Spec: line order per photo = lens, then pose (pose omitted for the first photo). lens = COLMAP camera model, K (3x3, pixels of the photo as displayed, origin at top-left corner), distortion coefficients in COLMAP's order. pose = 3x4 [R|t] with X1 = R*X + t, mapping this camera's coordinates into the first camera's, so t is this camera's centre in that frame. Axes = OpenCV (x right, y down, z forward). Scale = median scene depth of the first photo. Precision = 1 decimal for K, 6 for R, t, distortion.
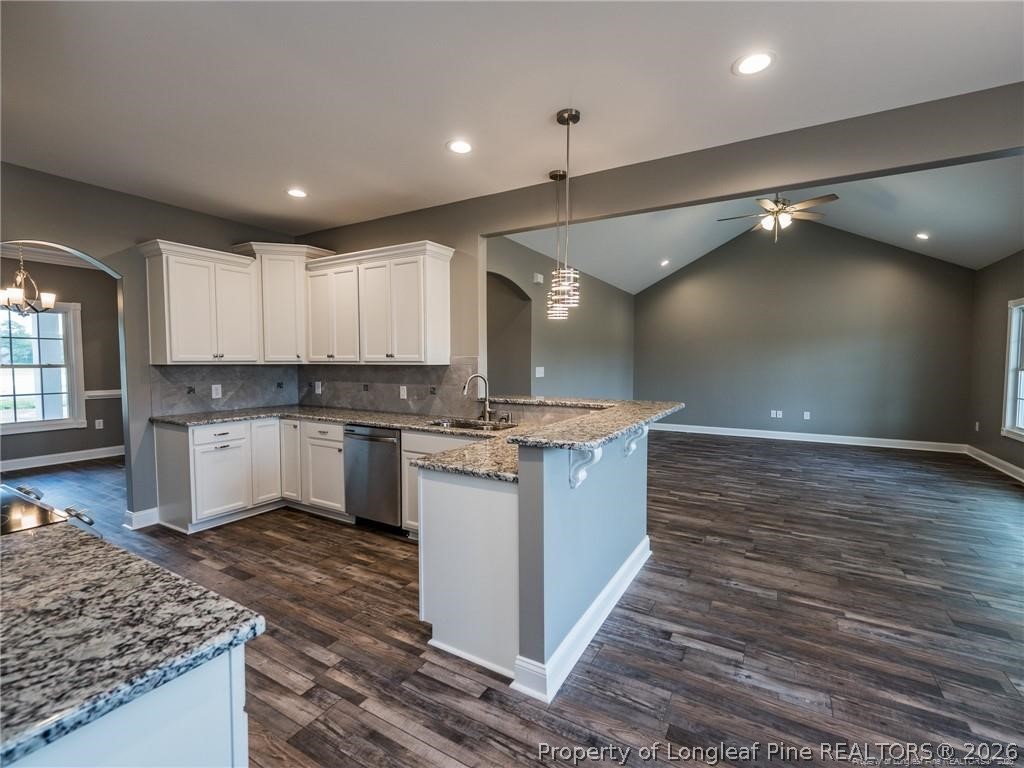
lens RADIAL K [[439.4, 0, 435.4], [0, 439.4, 382.5], [0, 0, 1]] dist [0.000735, 0.000119]
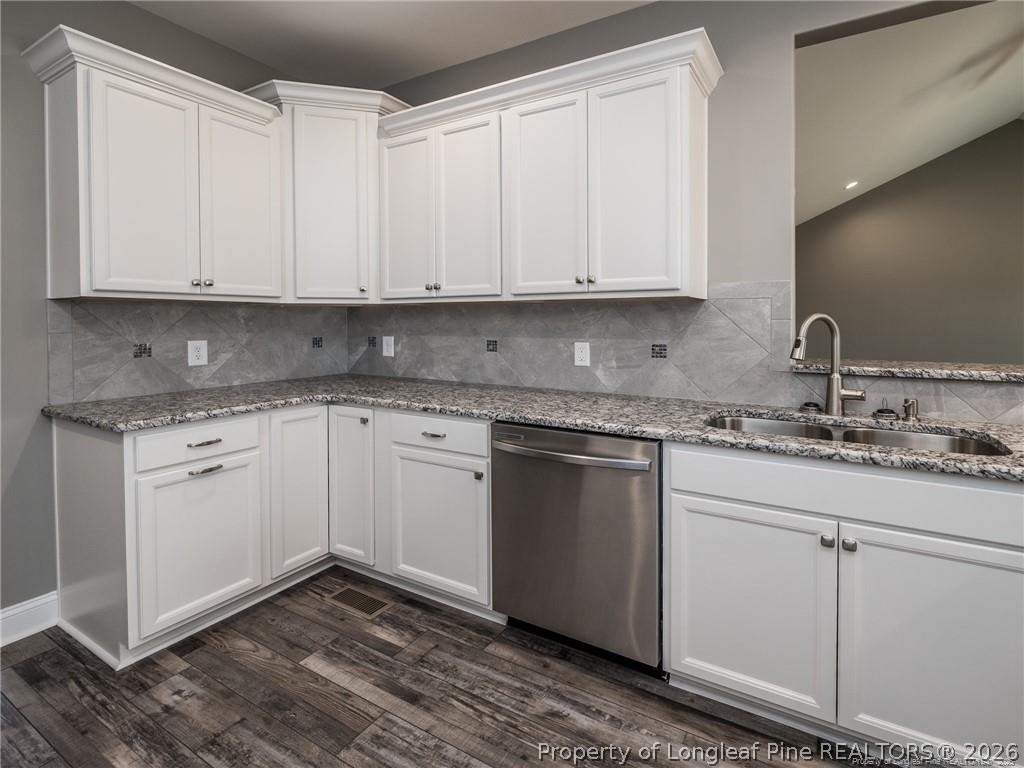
lens RADIAL K [[451.7, 0, 534.3], [0, 451.7, 330.8], [0, 0, 1]] dist [0.000512, 0.000033]
pose [[0.985480, 0.006309, 0.169676, -0.257078], [-0.001556, 0.999603, -0.028130, 0.011237], [-0.169787, 0.027457, 0.985098, 0.532632]]
